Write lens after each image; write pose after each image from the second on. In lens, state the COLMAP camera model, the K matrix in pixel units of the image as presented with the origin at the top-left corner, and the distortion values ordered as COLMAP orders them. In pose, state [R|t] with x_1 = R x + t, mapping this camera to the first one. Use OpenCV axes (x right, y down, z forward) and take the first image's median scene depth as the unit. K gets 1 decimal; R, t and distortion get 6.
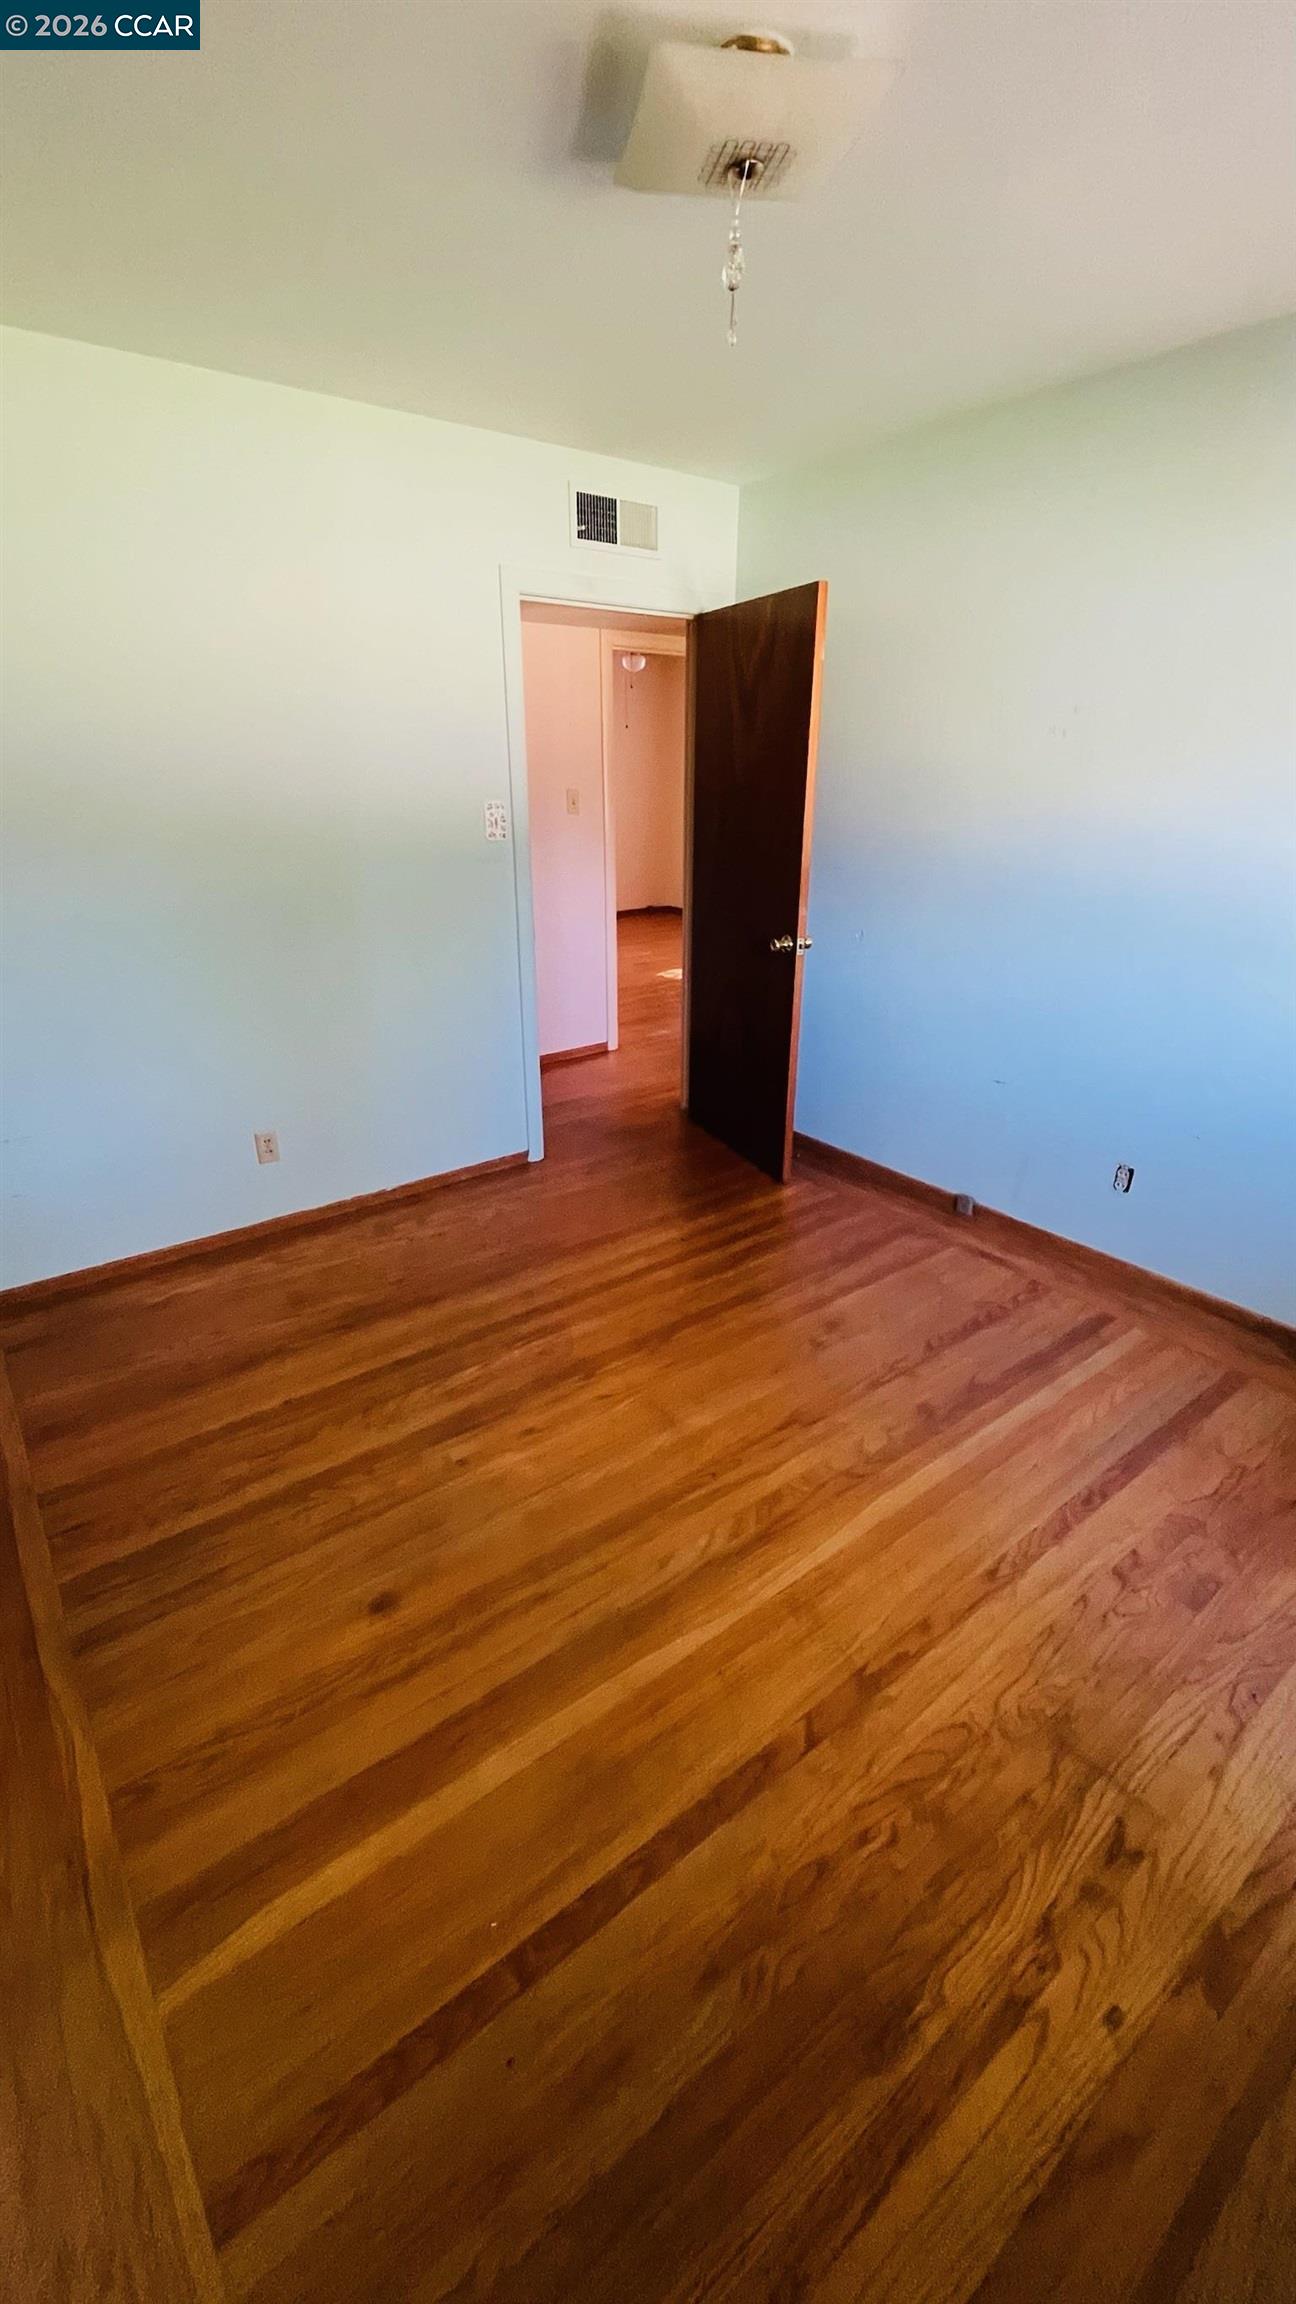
lens RADIAL K [[941.0, 0, 654.8], [0, 941.0, 1156.4], [0, 0, 1]] dist [-0.001853, -0.000033]
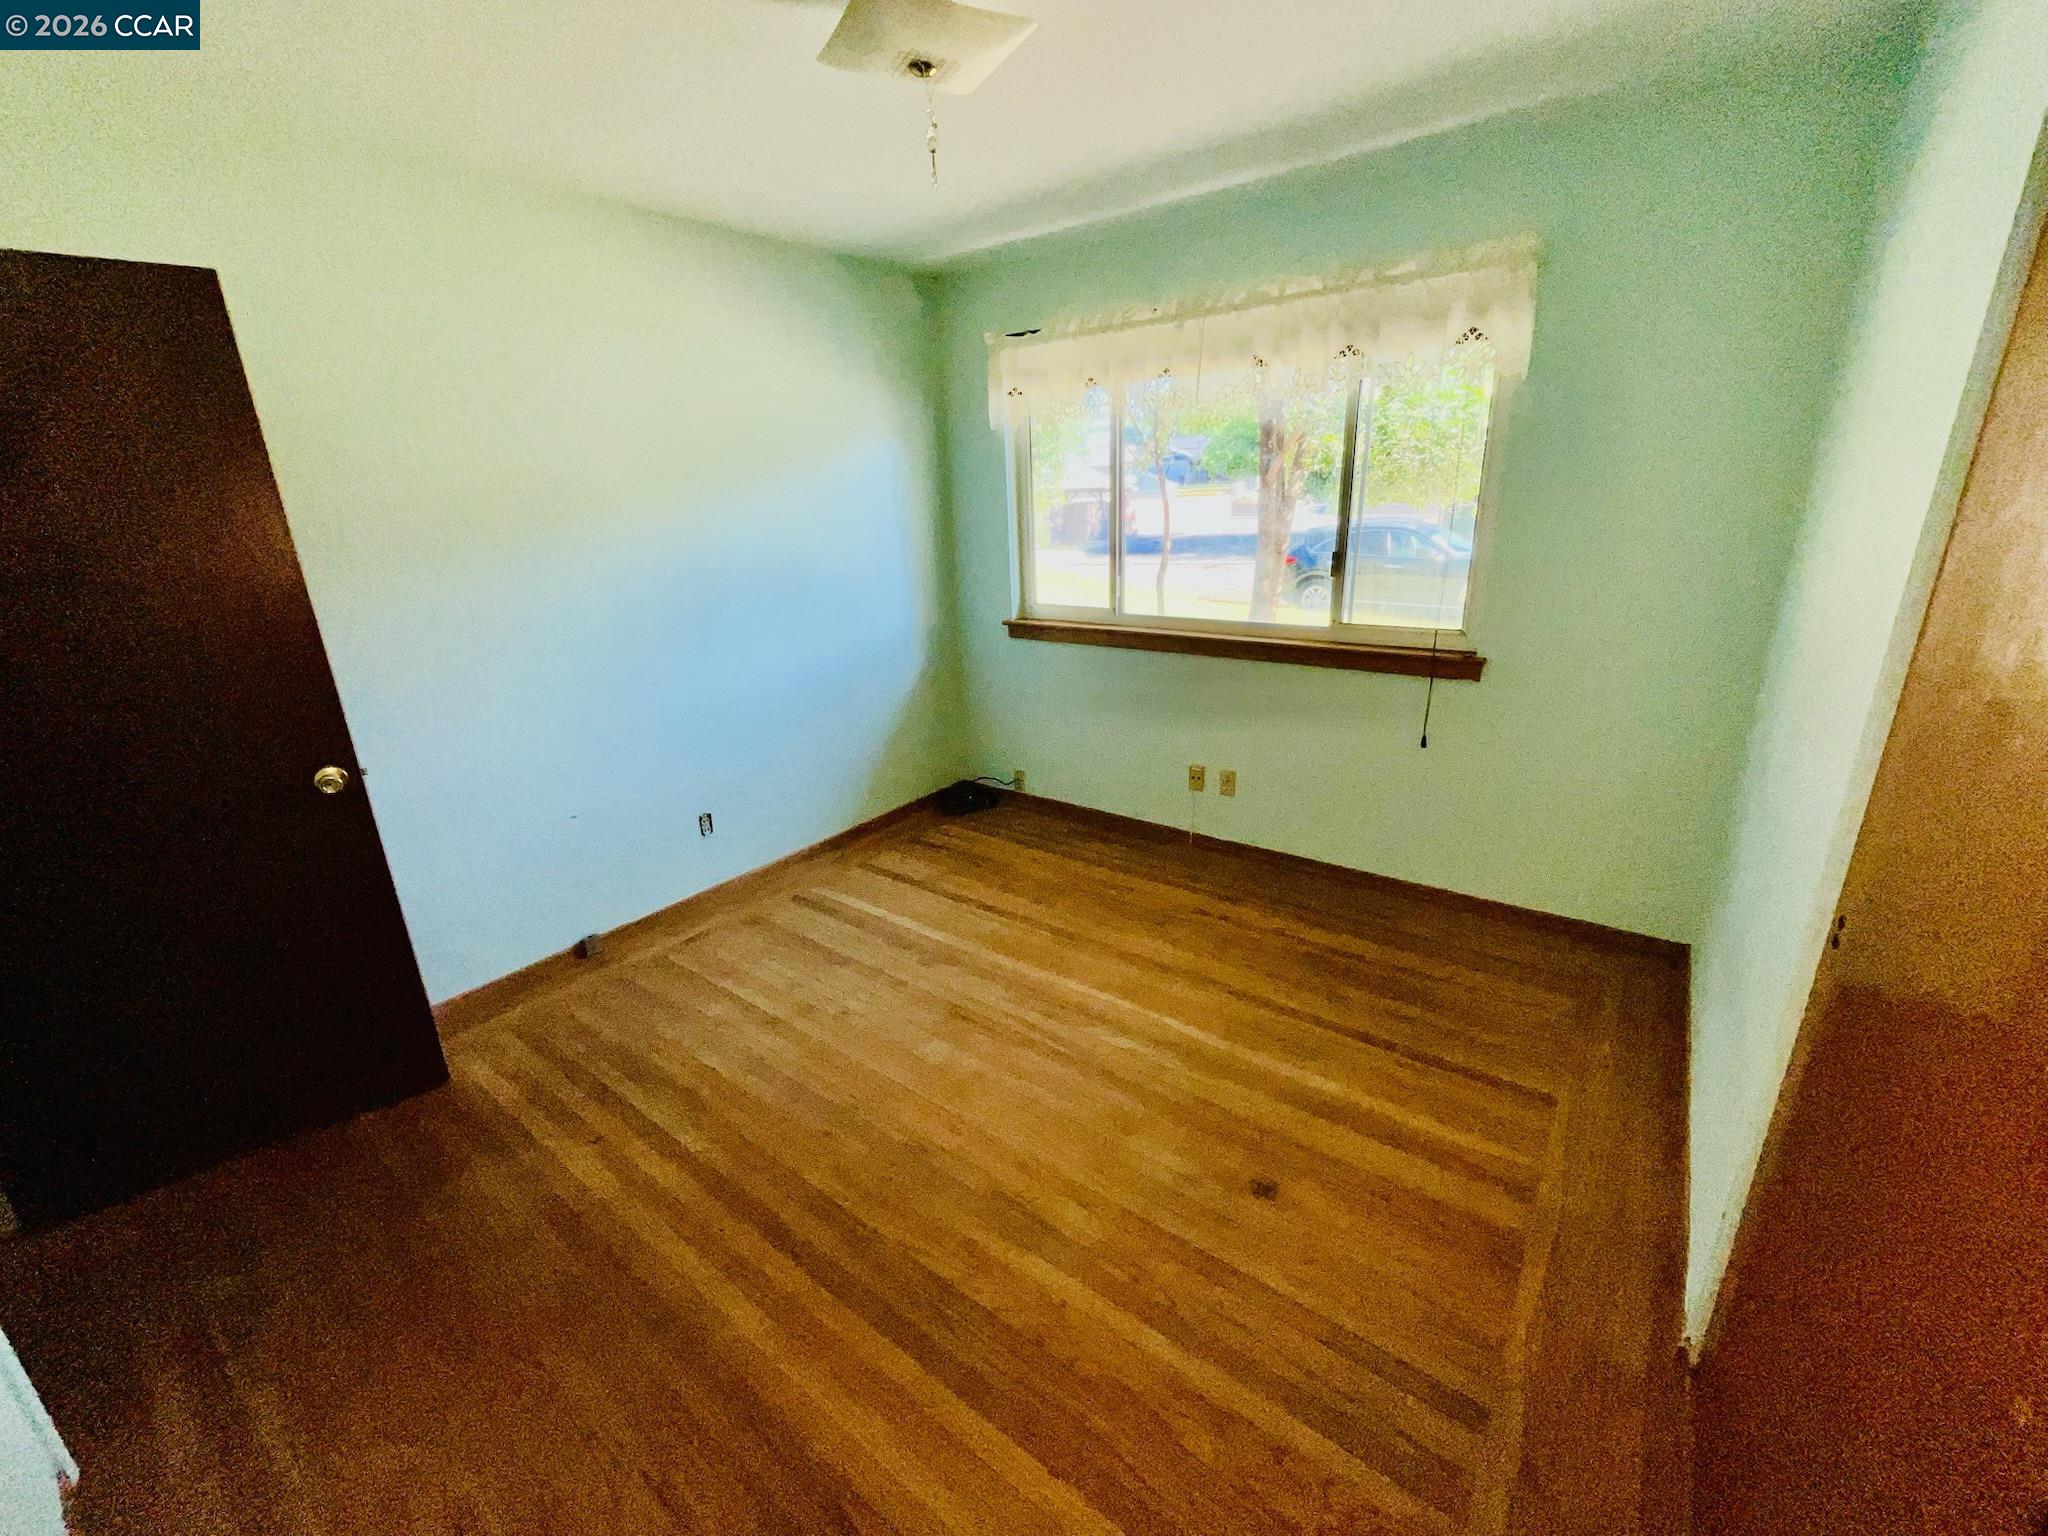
lens RADIAL K [[833.9, 0, 1025.5], [0, 833.9, 763.0], [0, 0, 1]] dist [-0.008202, -0.000073]
pose [[-0.259220, -0.285435, 0.922676, -0.971038], [0.405501, 0.834887, 0.372200, -0.446558], [-0.876569, 0.470628, -0.100675, 1.073298]]
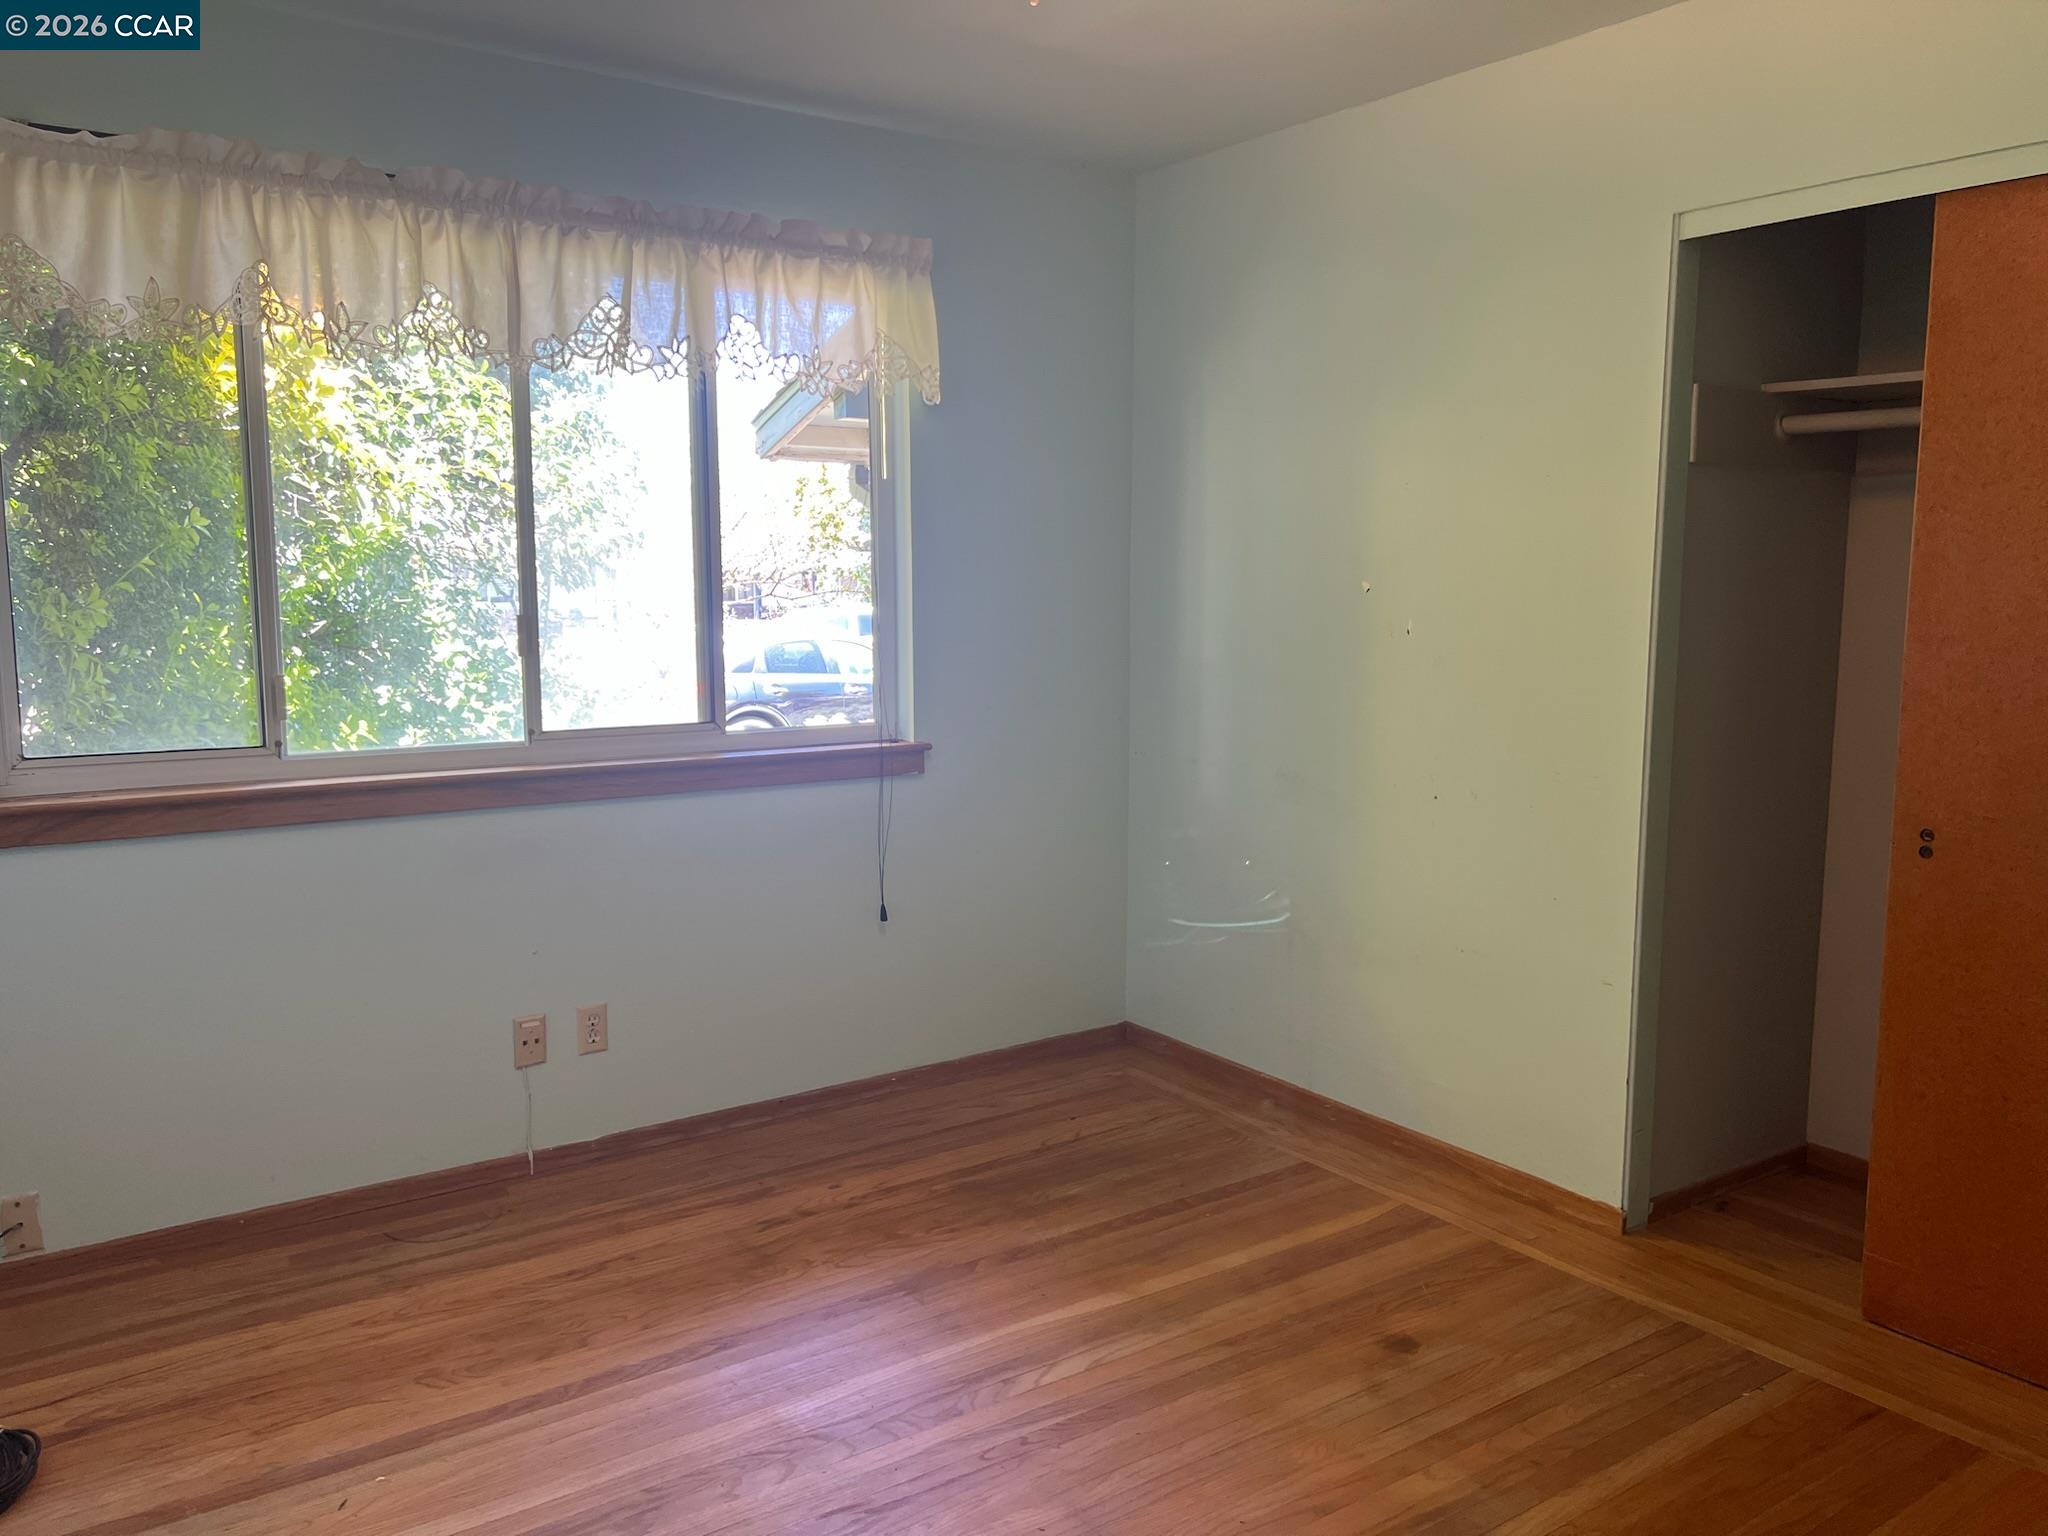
lens RADIAL K [[1546.6, 0, 1013.5], [0, 1546.6, 771.5], [0, 0, 1]] dist [0.063925, -0.068923]
pose [[-0.999050, -0.004363, 0.043370, 0.025584], [0.018010, 0.864767, 0.501850, -0.753486], [-0.039694, 0.502154, -0.863867, 1.978352]]
